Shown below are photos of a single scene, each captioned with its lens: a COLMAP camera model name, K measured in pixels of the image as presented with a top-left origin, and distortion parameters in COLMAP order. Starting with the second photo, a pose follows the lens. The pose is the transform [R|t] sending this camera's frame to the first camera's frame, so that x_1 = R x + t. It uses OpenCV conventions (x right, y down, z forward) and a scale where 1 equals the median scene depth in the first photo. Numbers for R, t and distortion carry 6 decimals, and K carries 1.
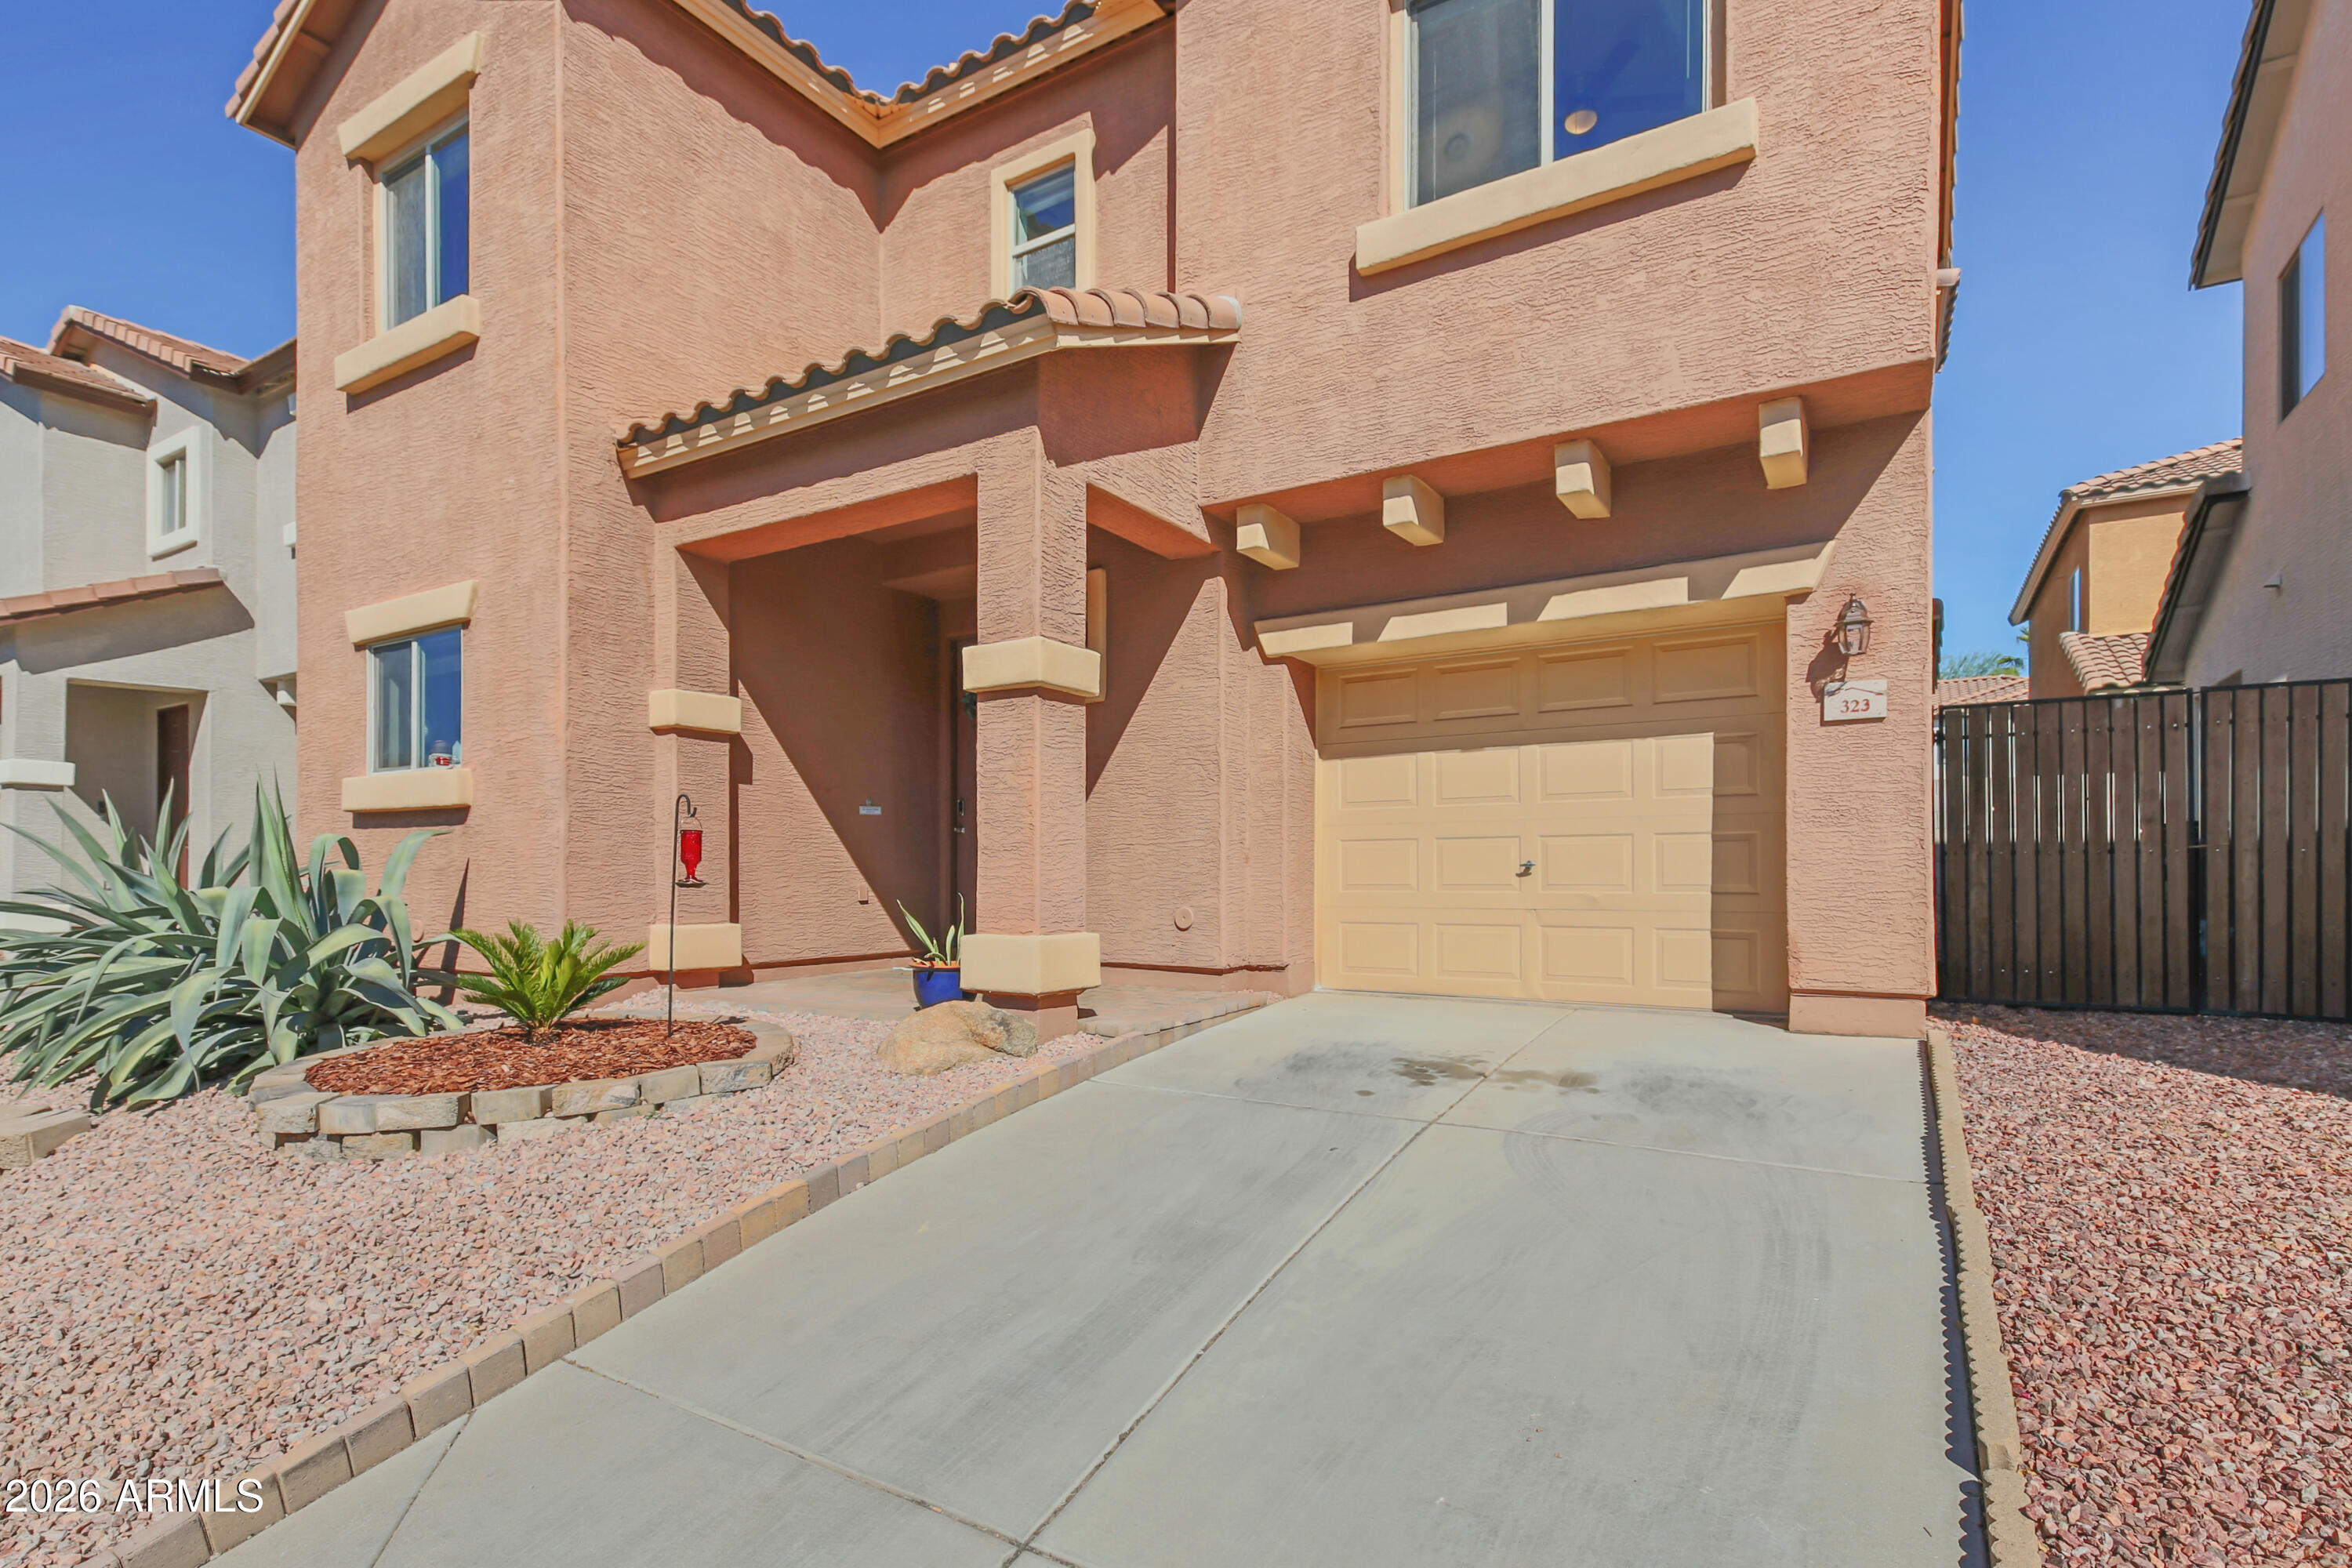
lens RADIAL K [[1150.4, 0, 1180.7], [0, 1150.4, 877.6], [0, 0, 1]] dist [0.011576, -0.000811]
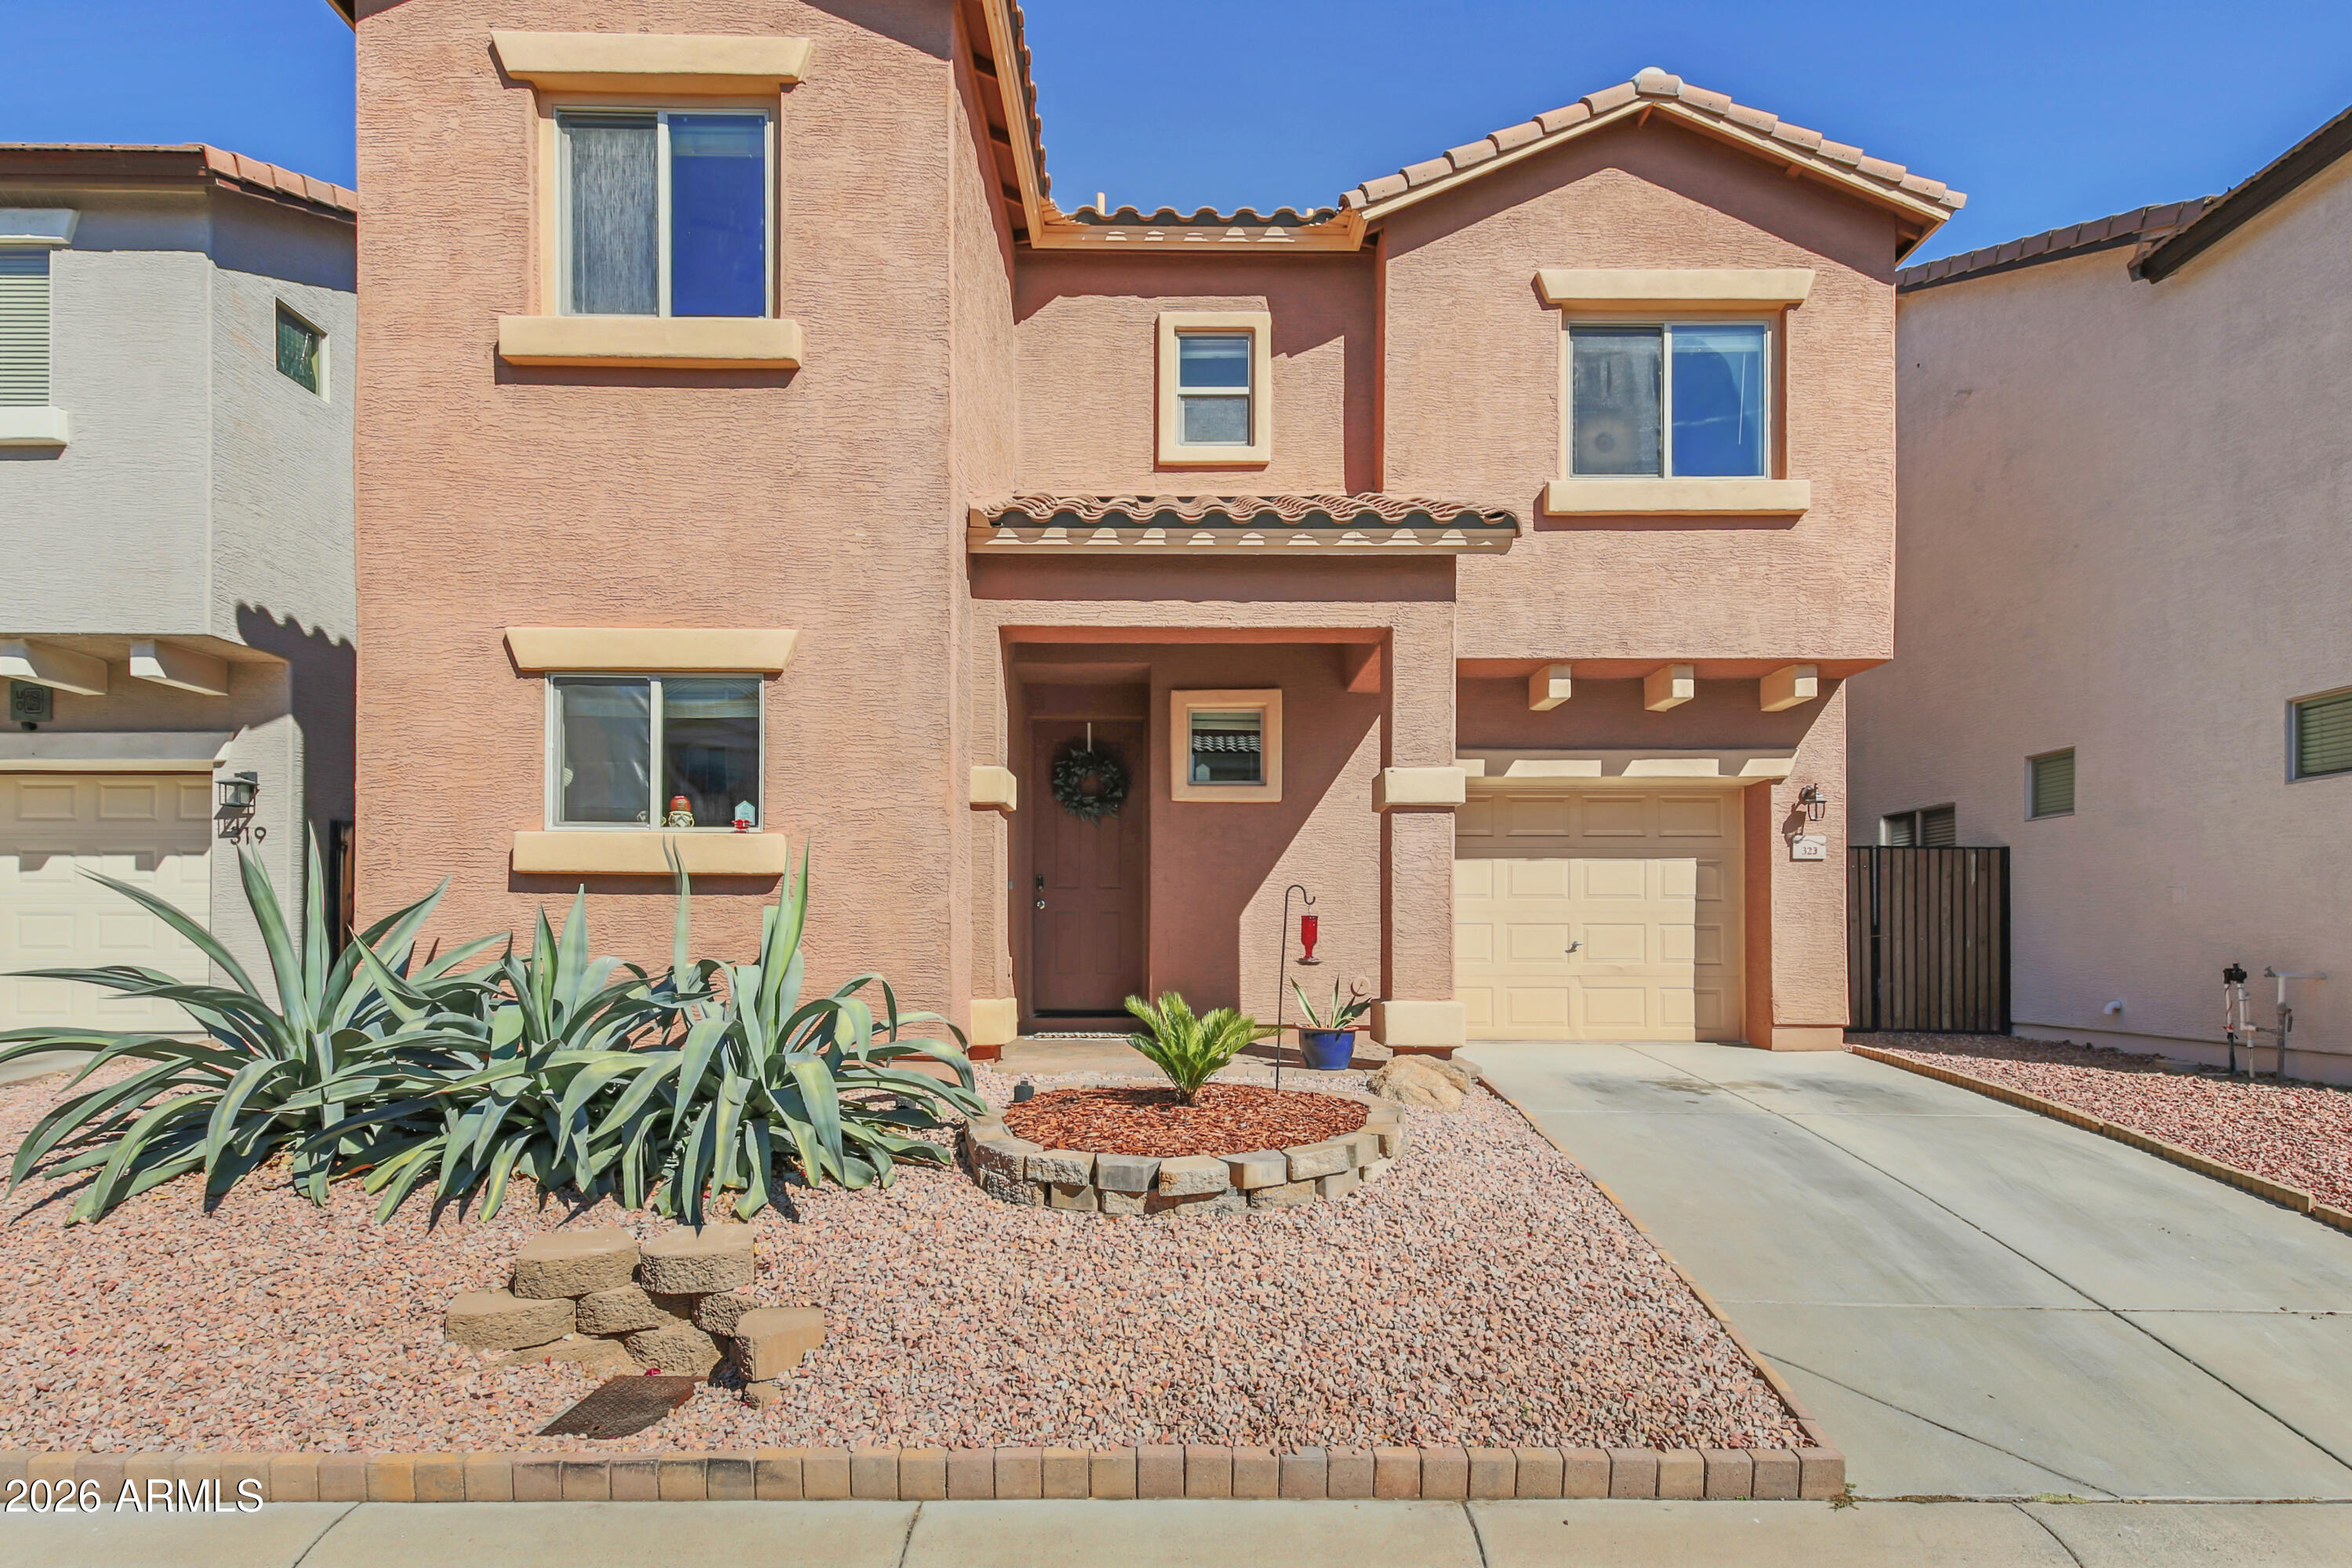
lens RADIAL K [[1160.2, 0, 1181.5], [0, 1160.2, 936.0], [0, 0, 1]] dist [0.010802, 0.000064]
pose [[0.848223, 0.007387, 0.529588, -0.925721], [-0.005556, 0.999972, -0.005048, -0.012026], [-0.529610, 0.001339, 0.848240, 0.058240]]
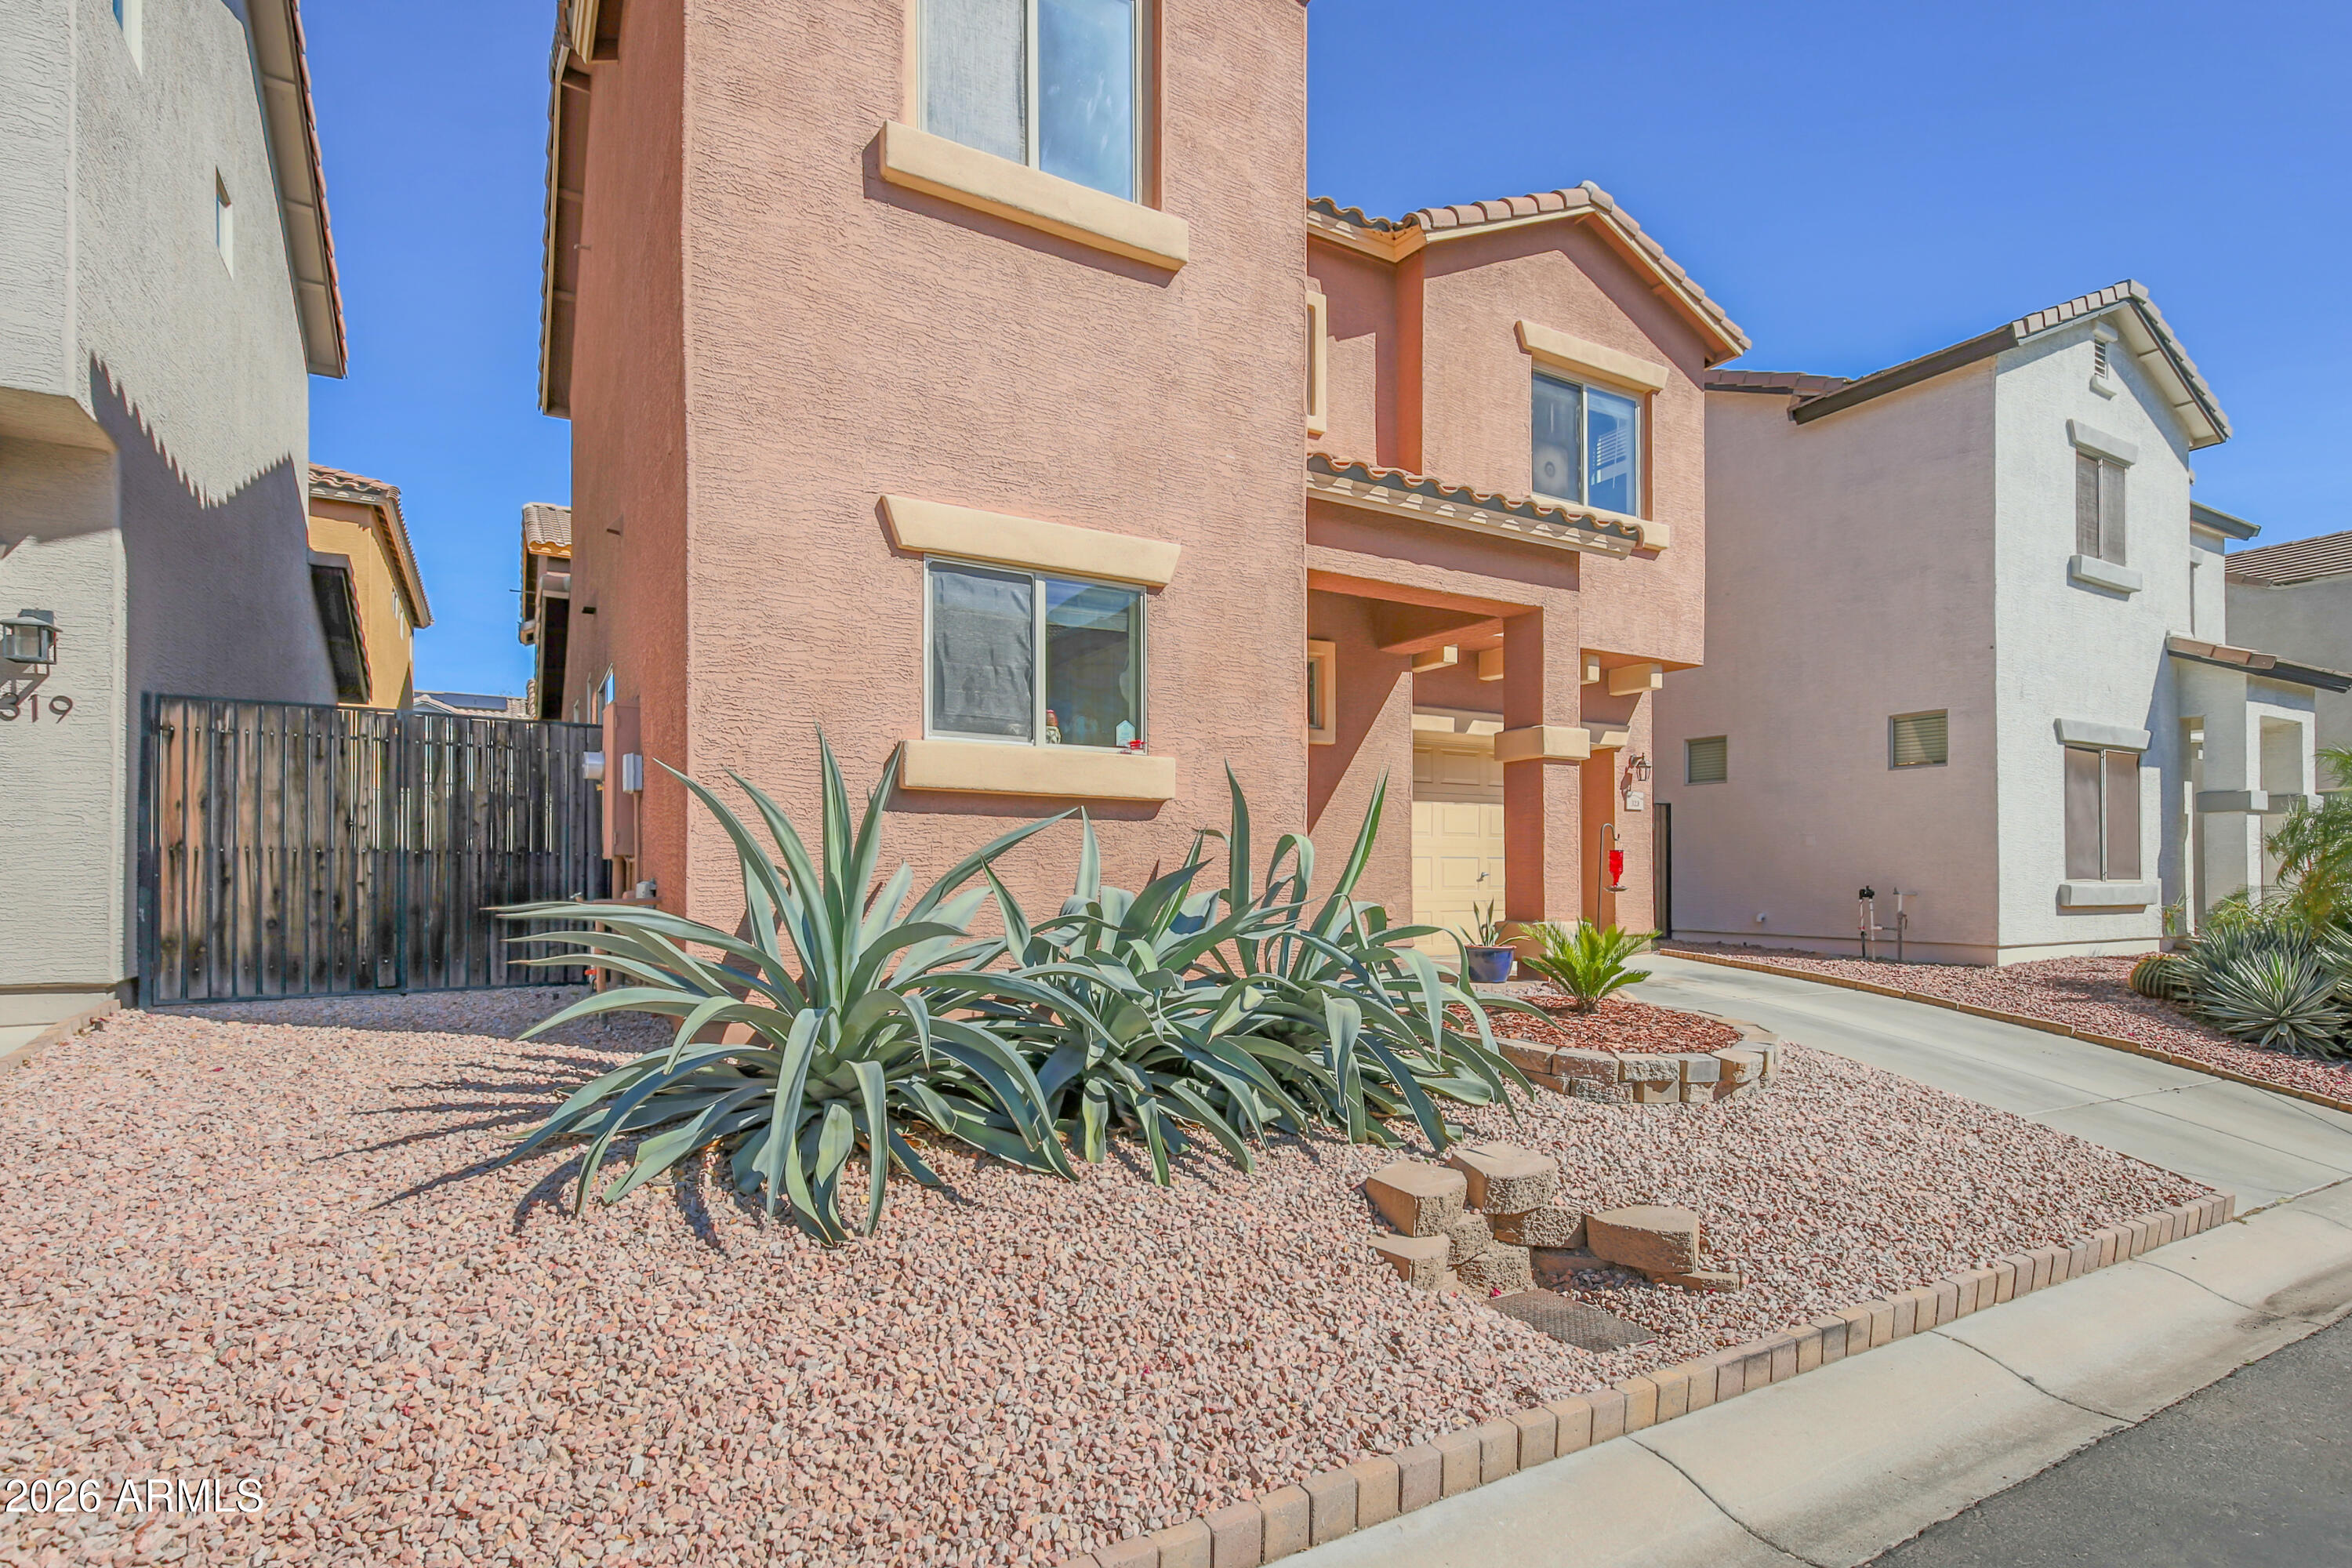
lens RADIAL K [[1145.6, 0, 1168.3], [0, 1145.6, 867.6], [0, 0, 1]] dist [0.013369, -0.000323]
pose [[0.476170, 0.009025, 0.879307, -1.522858], [-0.004525, 0.999959, -0.007813, -0.005762], [-0.879342, -0.000258, 0.476191, 0.652494]]
